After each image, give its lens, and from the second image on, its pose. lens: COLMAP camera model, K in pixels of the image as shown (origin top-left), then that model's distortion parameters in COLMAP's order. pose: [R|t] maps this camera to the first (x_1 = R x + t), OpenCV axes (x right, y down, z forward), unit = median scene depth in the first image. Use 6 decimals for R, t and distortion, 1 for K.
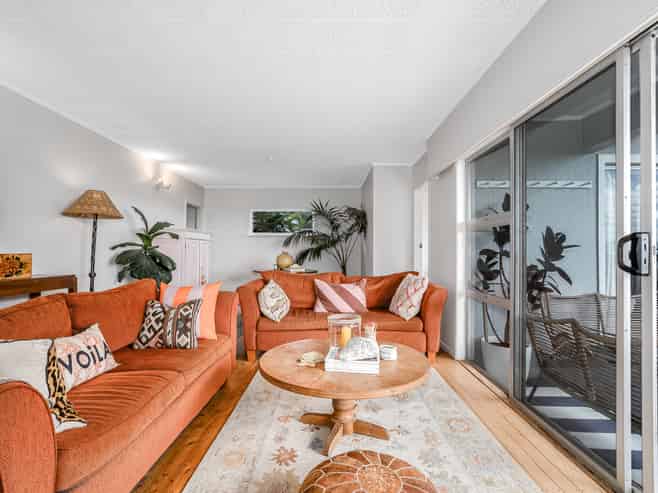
lens RADIAL K [[338.3, 0, 329.0], [0, 338.3, 246.5], [0, 0, 1]] dist [-0.024865, -0.000672]
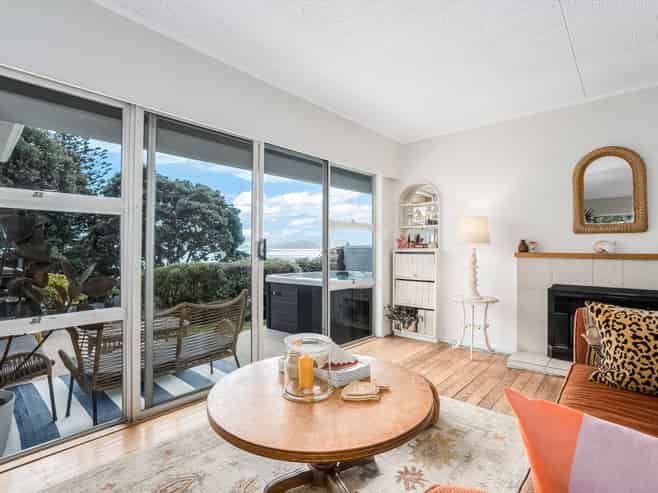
lens RADIAL K [[338.3, 0, 329.0], [0, 338.3, 246.5], [0, 0, 1]] dist [-0.024865, -0.000672]
pose [[-0.757898, -0.008535, 0.652317, -0.579101], [-0.016706, 0.999840, -0.006328, 0.007446], [-0.652159, -0.015693, -0.757920, 1.939969]]
